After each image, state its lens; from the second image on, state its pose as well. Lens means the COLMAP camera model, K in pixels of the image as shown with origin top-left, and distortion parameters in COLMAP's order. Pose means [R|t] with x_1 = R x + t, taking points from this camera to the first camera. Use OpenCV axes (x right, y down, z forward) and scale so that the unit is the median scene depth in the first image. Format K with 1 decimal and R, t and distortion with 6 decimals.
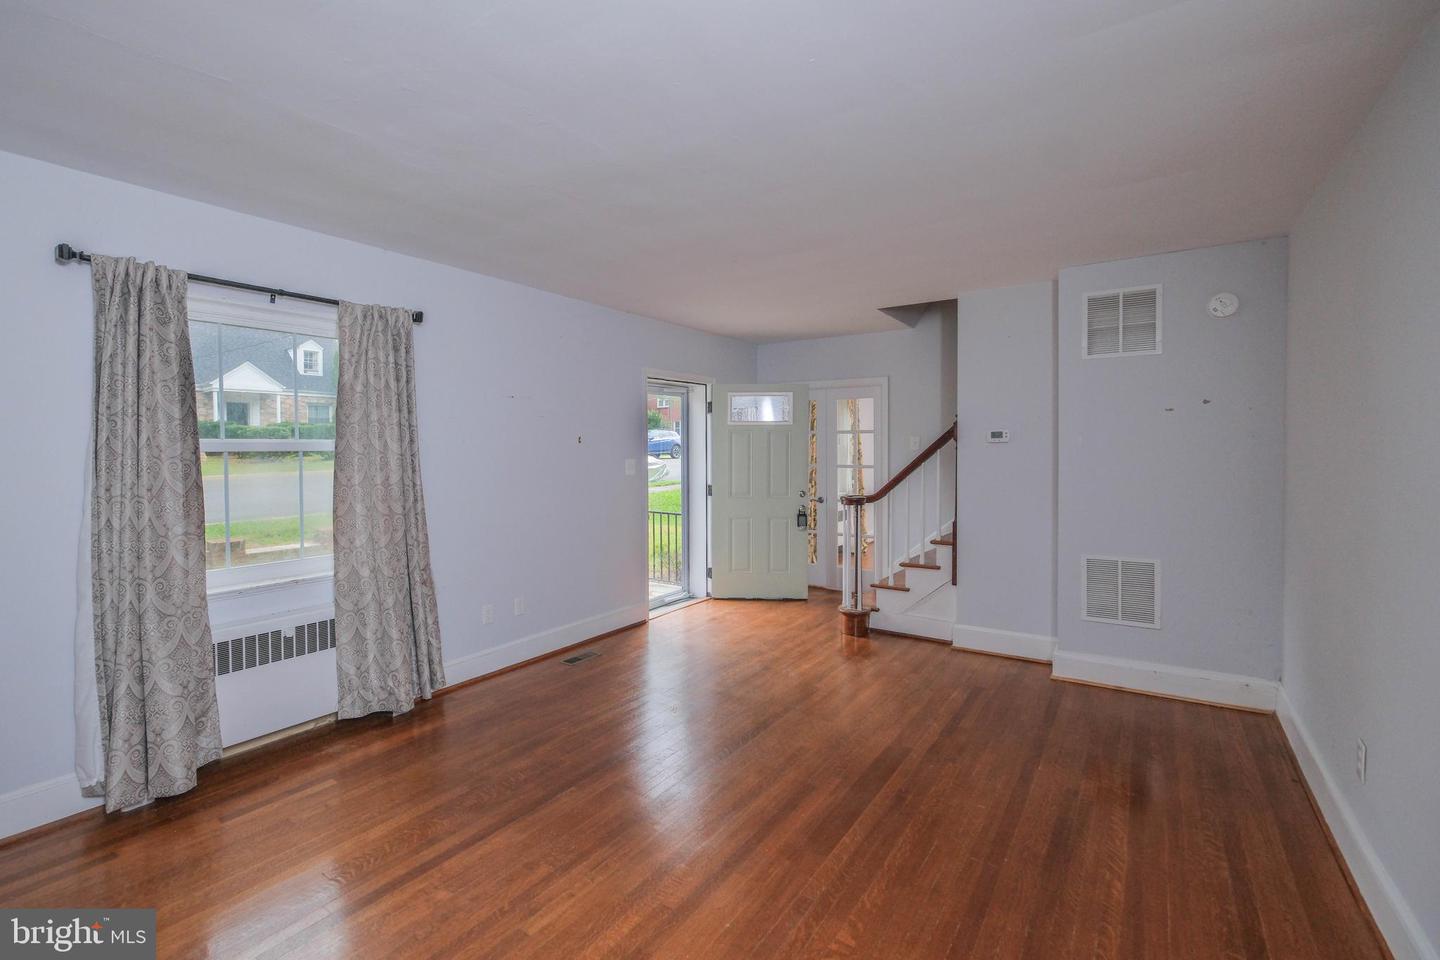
lens RADIAL K [[642.2, 0, 721.1], [0, 642.2, 463.1], [0, 0, 1]] dist [-0.002923, -0.000373]
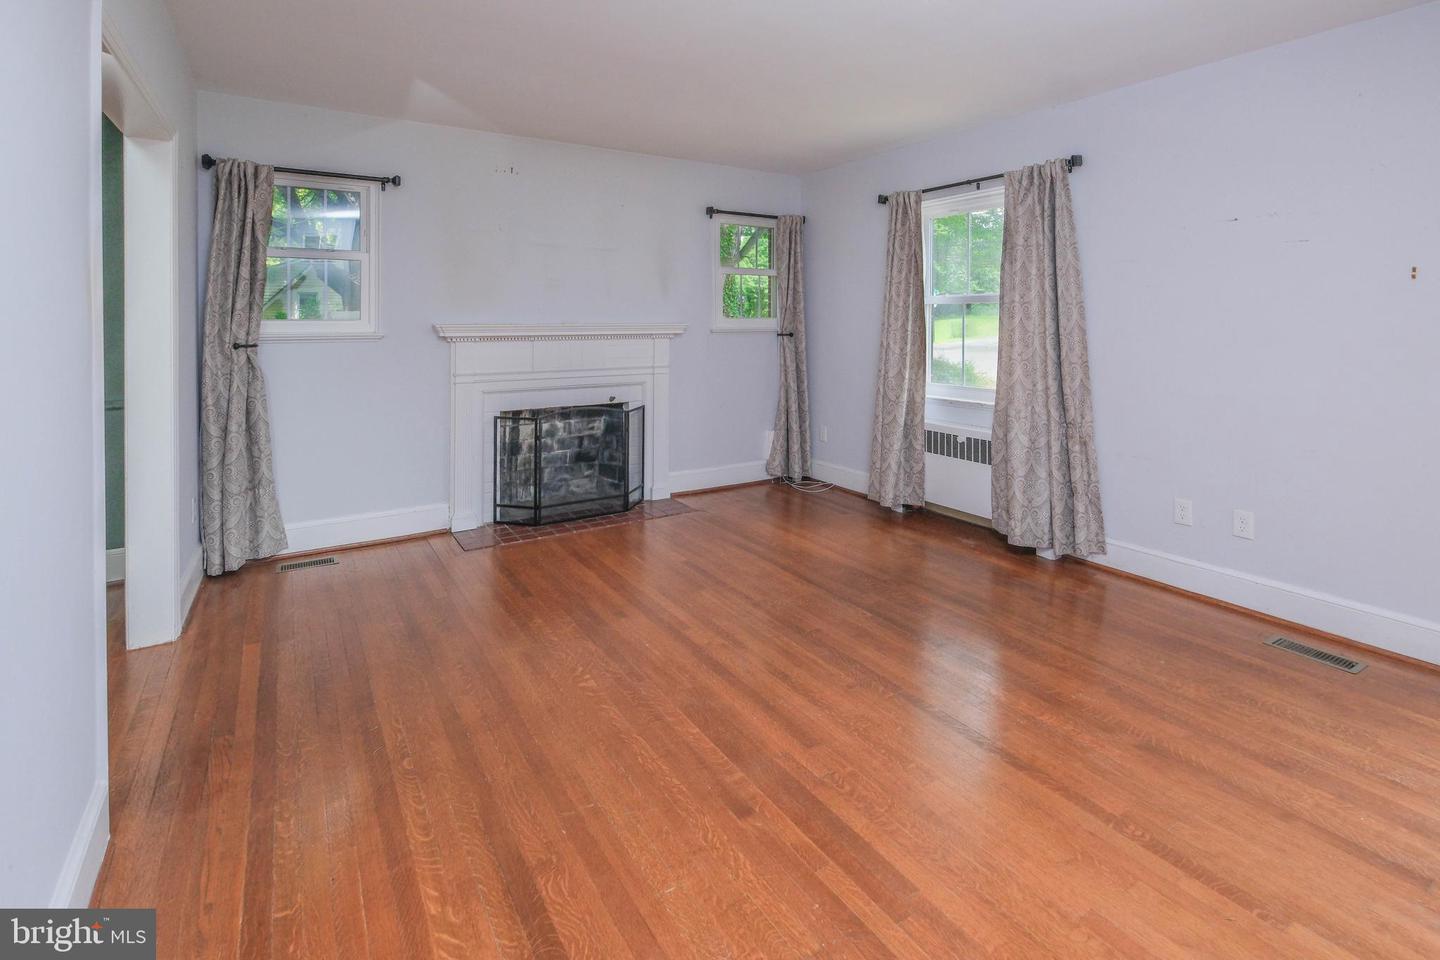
lens RADIAL K [[699.0, 0, 719.5], [0, 699.0, 319.5], [0, 0, 1]] dist [-0.000699, 0.000030]
pose [[-0.410557, 0.003673, -0.911828, 0.888316], [-0.014027, 0.999848, 0.010343, 0.009514], [0.911727, 0.017037, -0.410443, 1.191788]]
